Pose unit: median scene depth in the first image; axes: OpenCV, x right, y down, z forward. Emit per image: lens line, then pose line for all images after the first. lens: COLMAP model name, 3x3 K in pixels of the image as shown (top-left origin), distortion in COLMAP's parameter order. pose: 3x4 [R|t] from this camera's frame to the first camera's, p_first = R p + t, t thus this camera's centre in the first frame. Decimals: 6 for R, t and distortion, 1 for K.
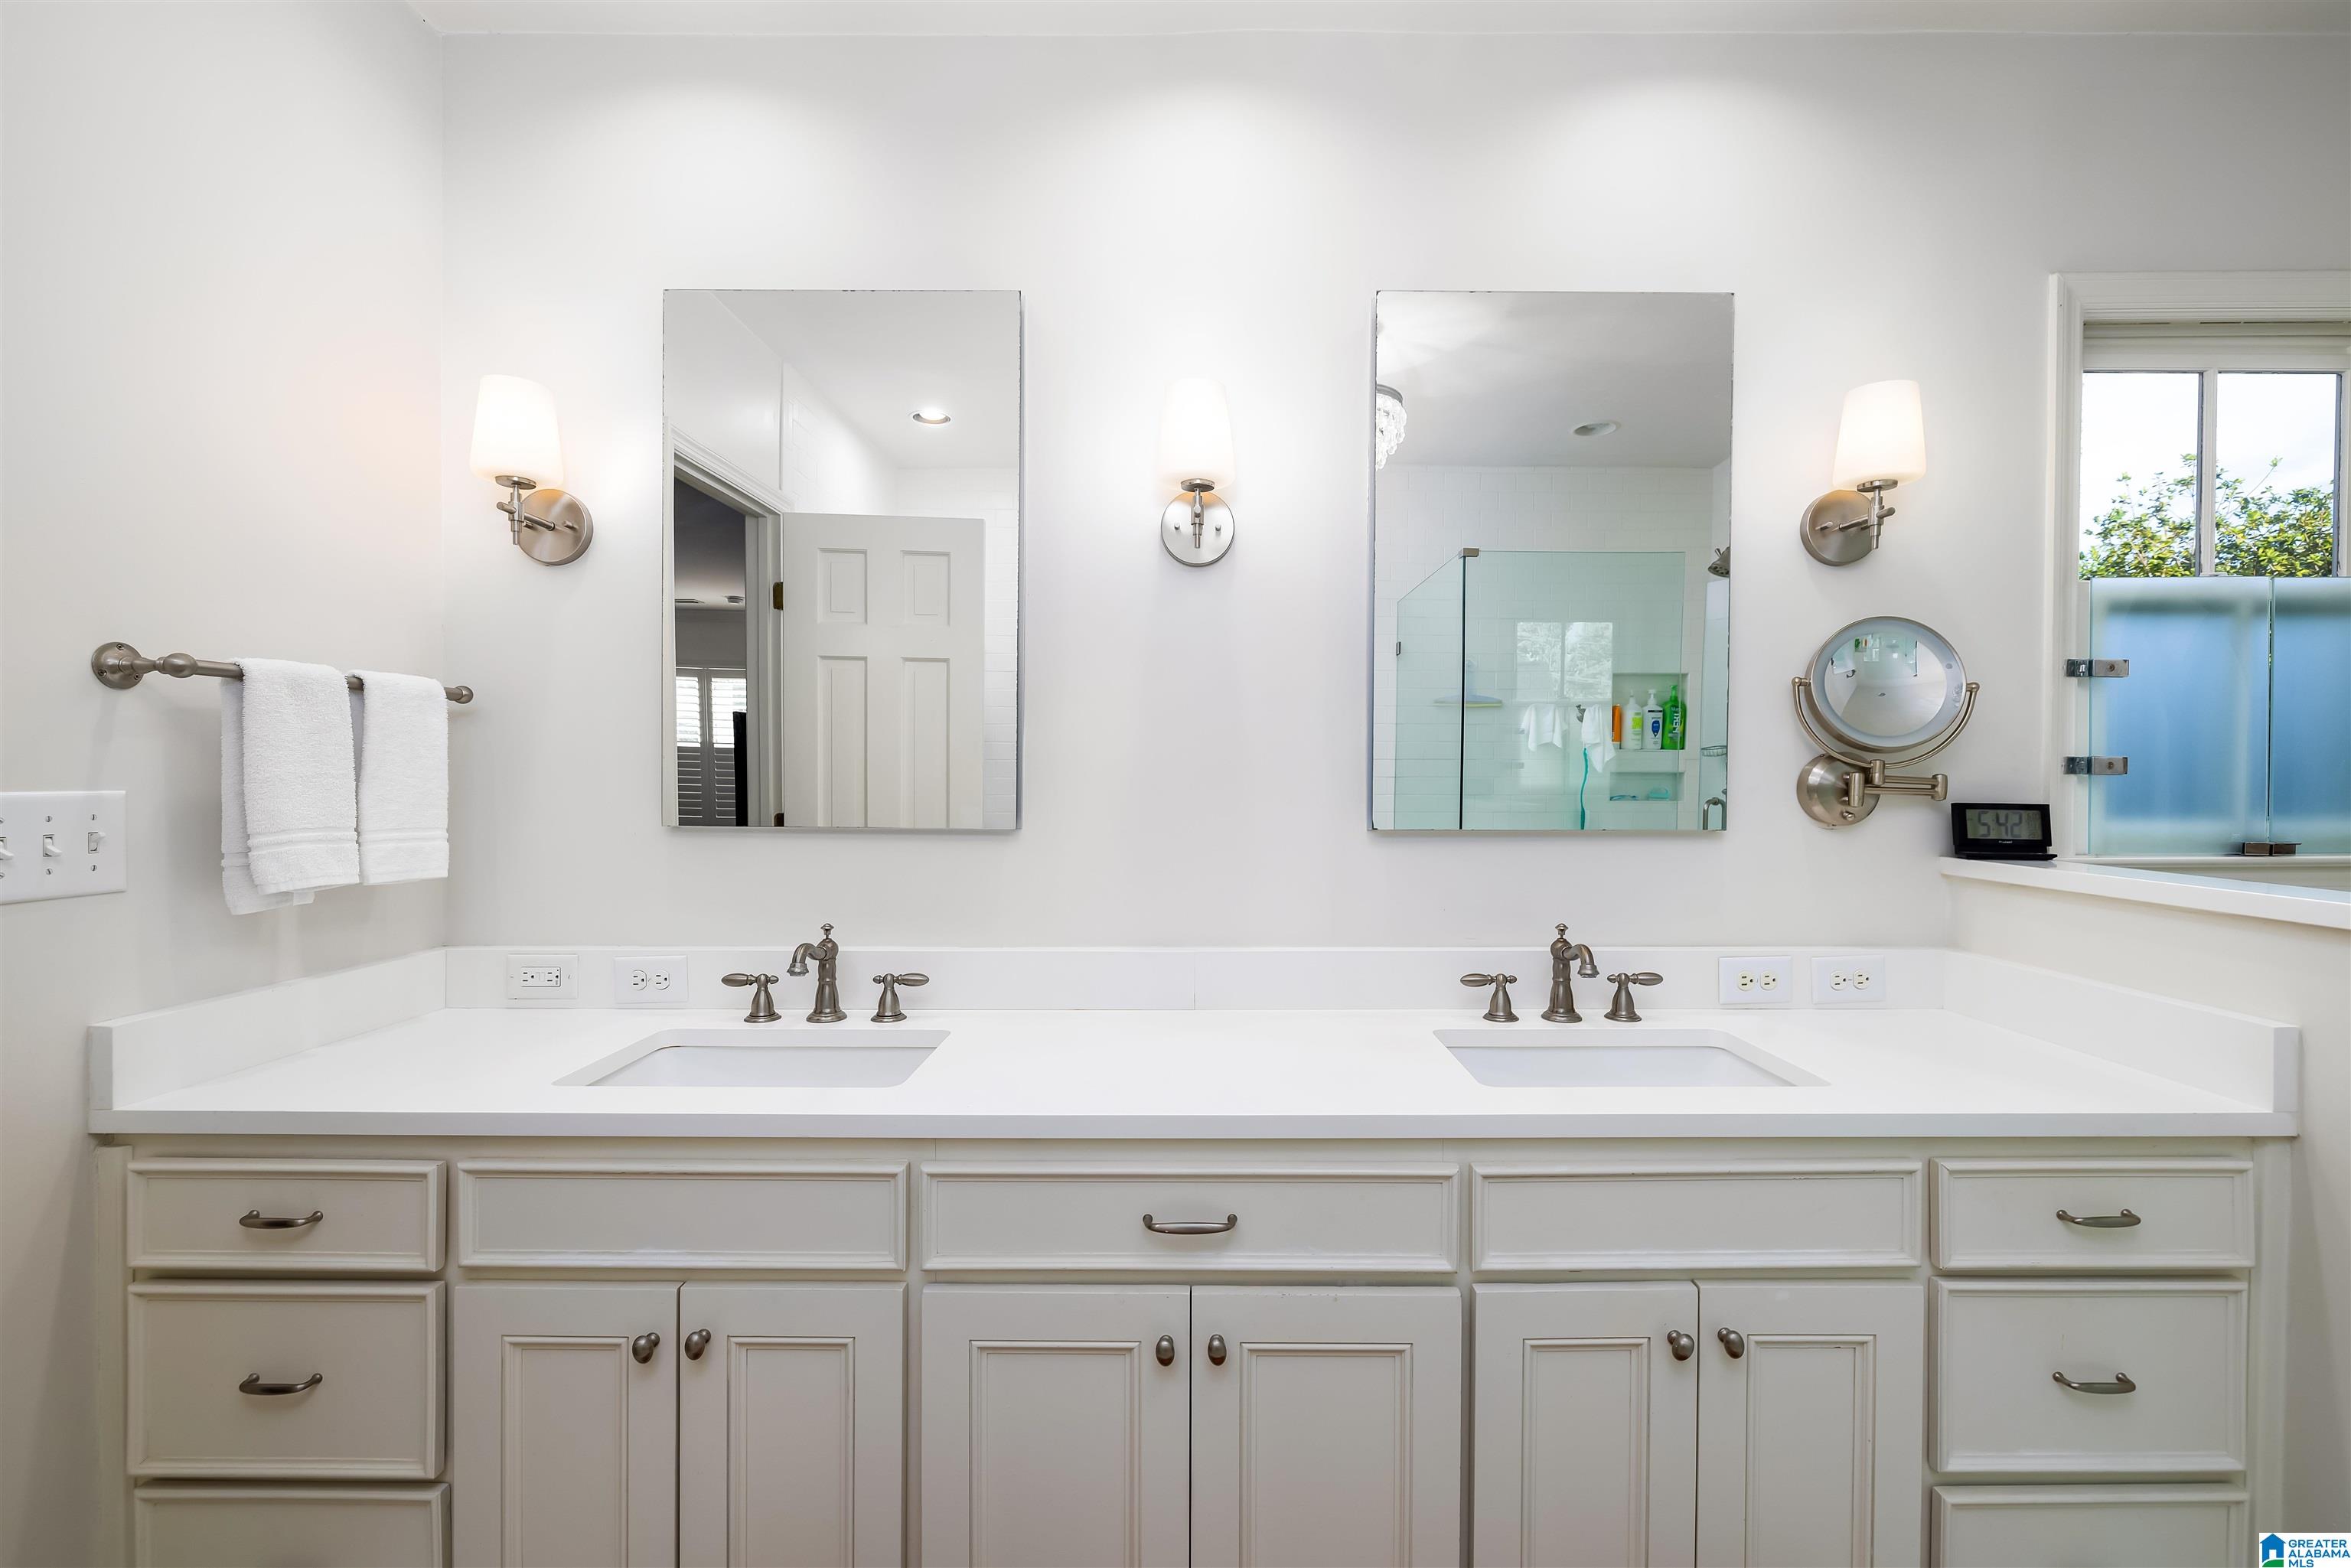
lens RADIAL K [[1004.0, 0, 1175.5], [0, 1004.0, 784.0], [0, 0, 1]] dist [-0.001243, 0.000032]
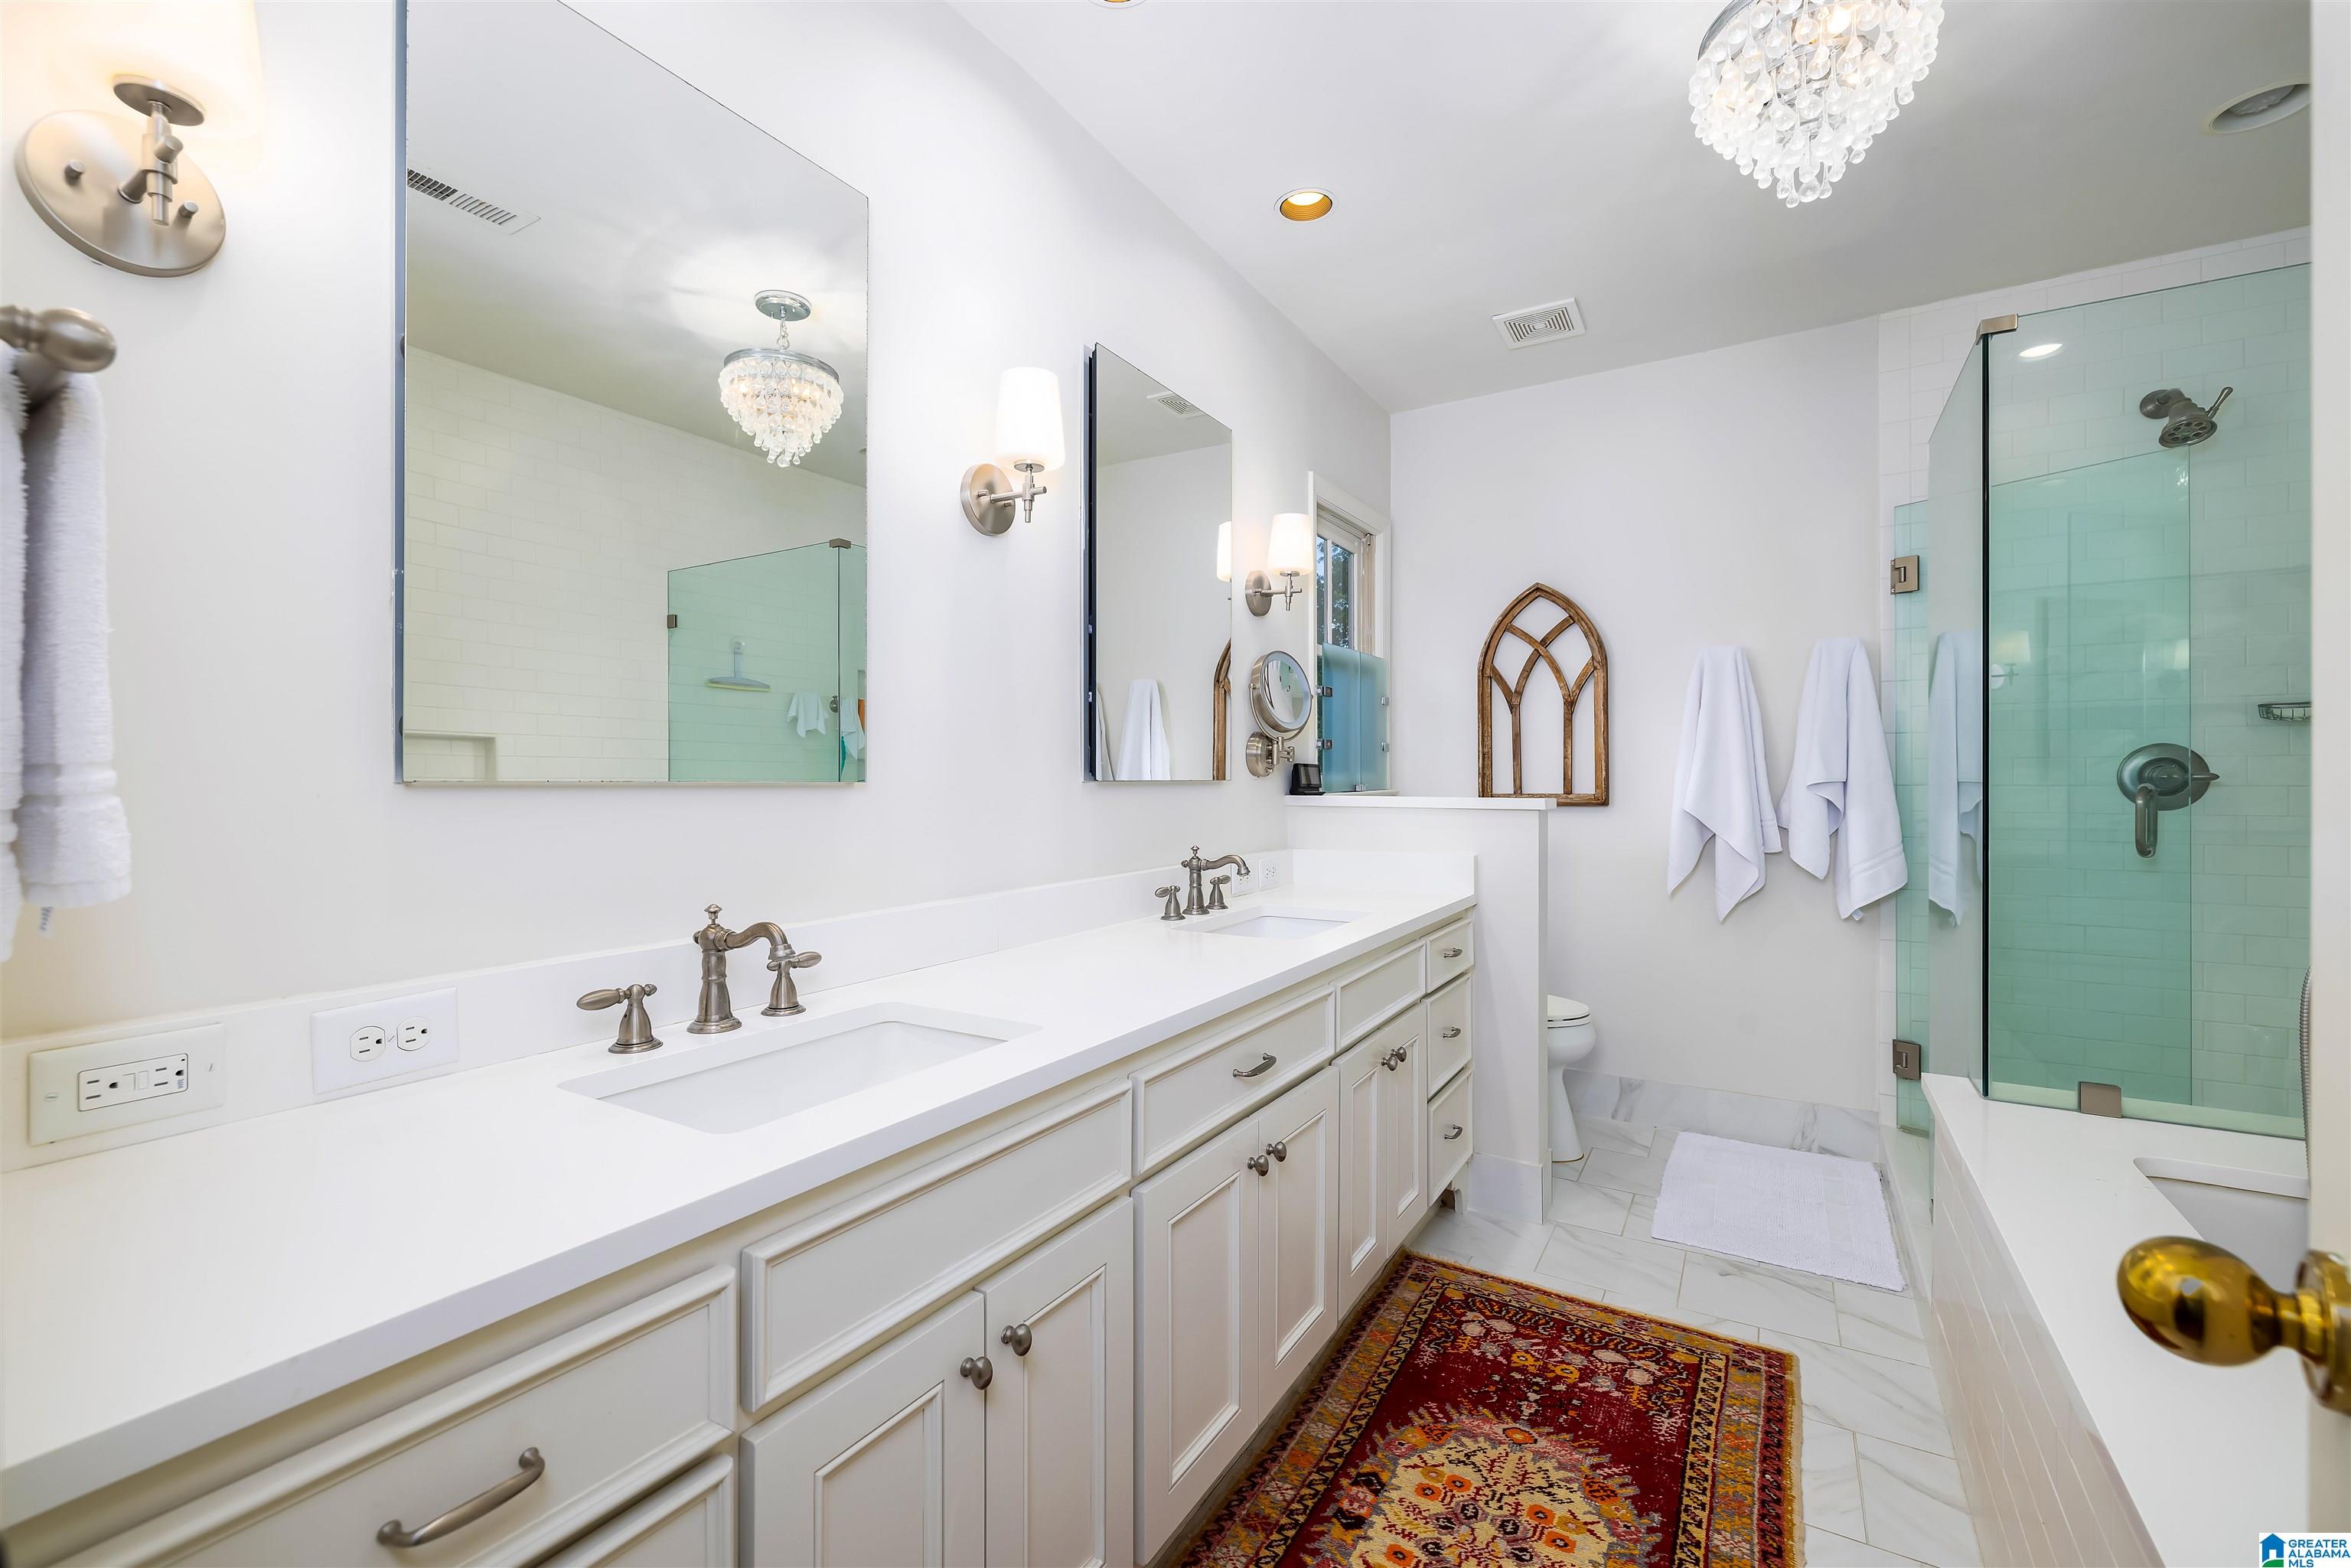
lens RADIAL K [[1004.0, 0, 1175.5], [0, 1004.0, 784.0], [0, 0, 1]] dist [-0.001243, 0.000032]
pose [[0.509960, -0.006792, 0.860171, -0.827865], [0.010550, 0.999943, 0.001640, 0.049064], [-0.860133, 0.008239, 0.510003, 0.301387]]
